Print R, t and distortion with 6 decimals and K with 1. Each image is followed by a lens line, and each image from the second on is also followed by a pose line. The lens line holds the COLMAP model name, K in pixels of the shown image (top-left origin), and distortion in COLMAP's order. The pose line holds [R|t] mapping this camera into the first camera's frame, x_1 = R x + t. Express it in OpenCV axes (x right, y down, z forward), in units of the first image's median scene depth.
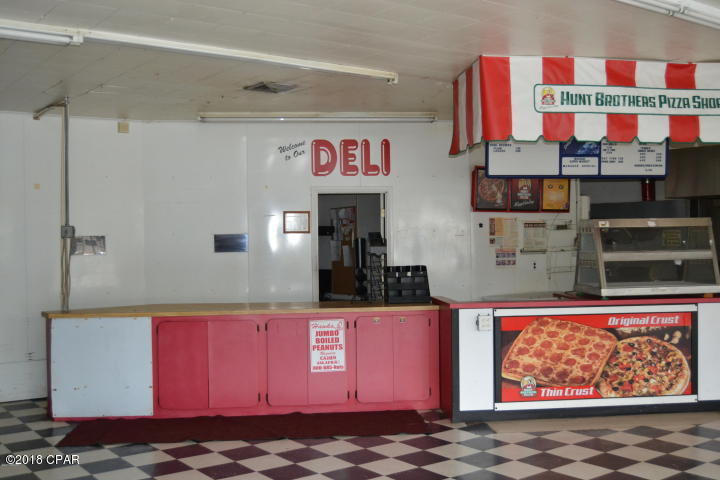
lens RADIAL K [[806.1, 0, 360.0], [0, 806.1, 240.0], [0, 0, 1]] dist [-0.030088, -0.018139]
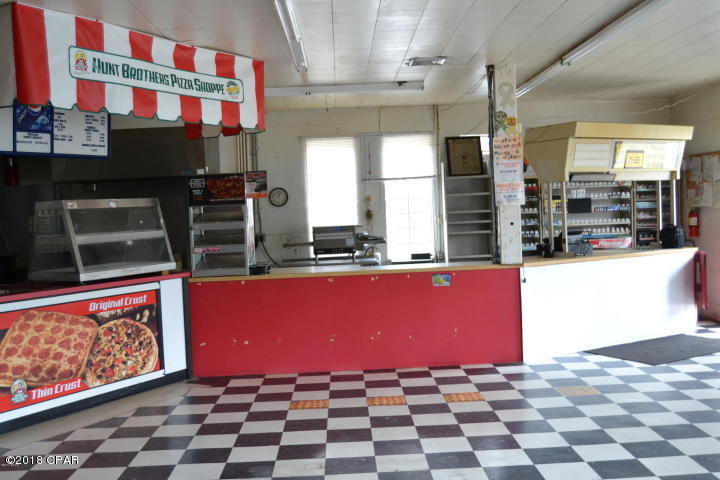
lens RADIAL K [[806.1, 0, 360.0], [0, 806.1, 240.0], [0, 0, 1]] dist [-0.030088, -0.018139]
pose [[0.588584, -0.043995, 0.807238, -0.265553], [0.037197, 0.998934, 0.027321, 0.007816], [-0.807580, 0.013946, 0.589594, 0.182399]]
